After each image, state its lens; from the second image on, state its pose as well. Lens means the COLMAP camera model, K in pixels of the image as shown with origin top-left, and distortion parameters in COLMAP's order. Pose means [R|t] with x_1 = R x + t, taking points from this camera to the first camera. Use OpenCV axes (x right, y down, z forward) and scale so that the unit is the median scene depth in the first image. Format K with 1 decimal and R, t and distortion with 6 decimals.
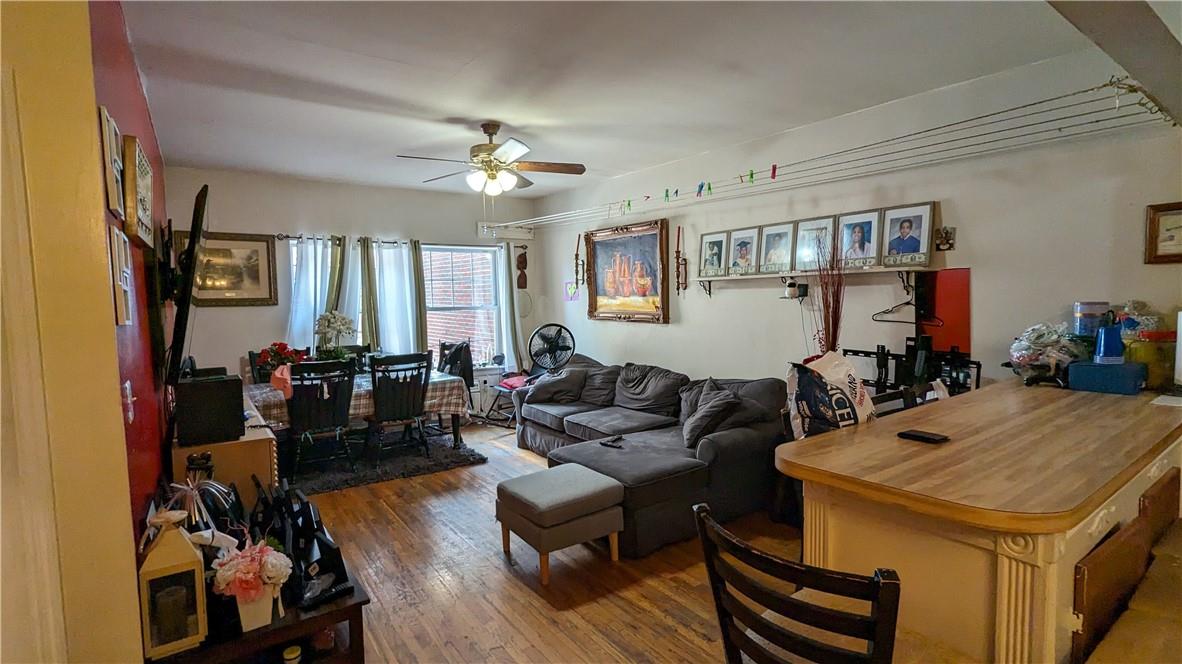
lens RADIAL K [[554.8, 0, 587.7], [0, 554.8, 332.7], [0, 0, 1]] dist [0.001204, 0.000737]
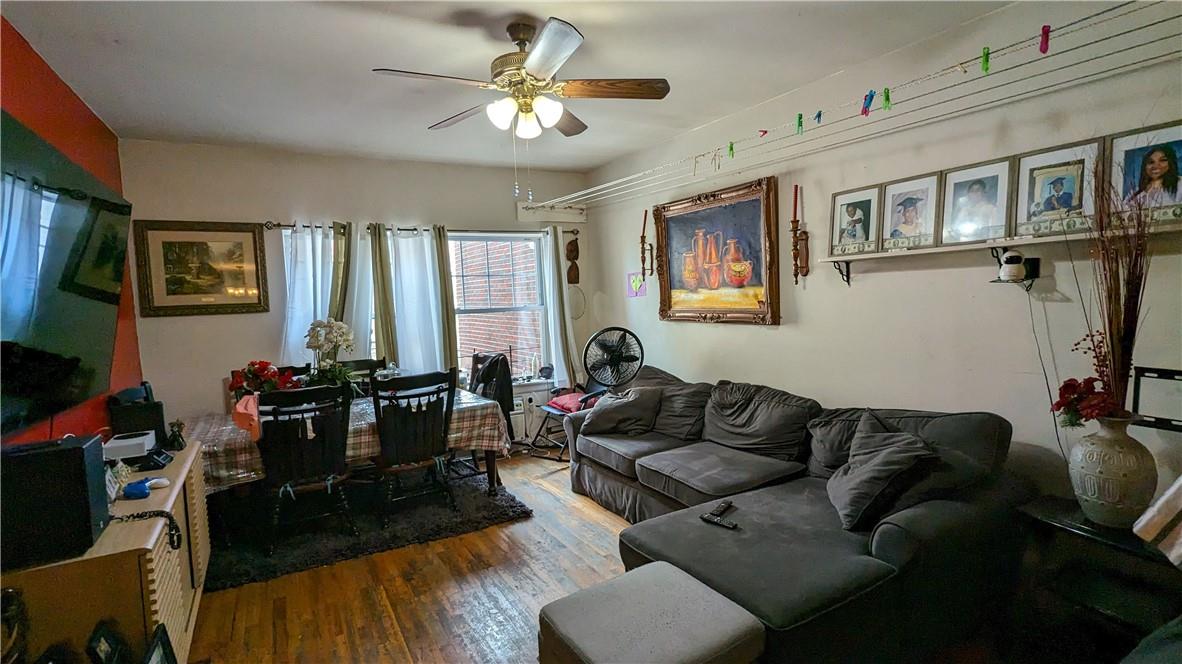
lens RADIAL K [[554.8, 0, 586.2], [0, 554.8, 329.0], [0, 0, 1]] dist [0.001204, 0.000737]
pose [[0.995384, -0.020538, -0.093750, -0.035268], [0.020180, 0.999785, -0.004762, -0.013201], [0.093828, 0.002848, 0.995584, 0.277422]]
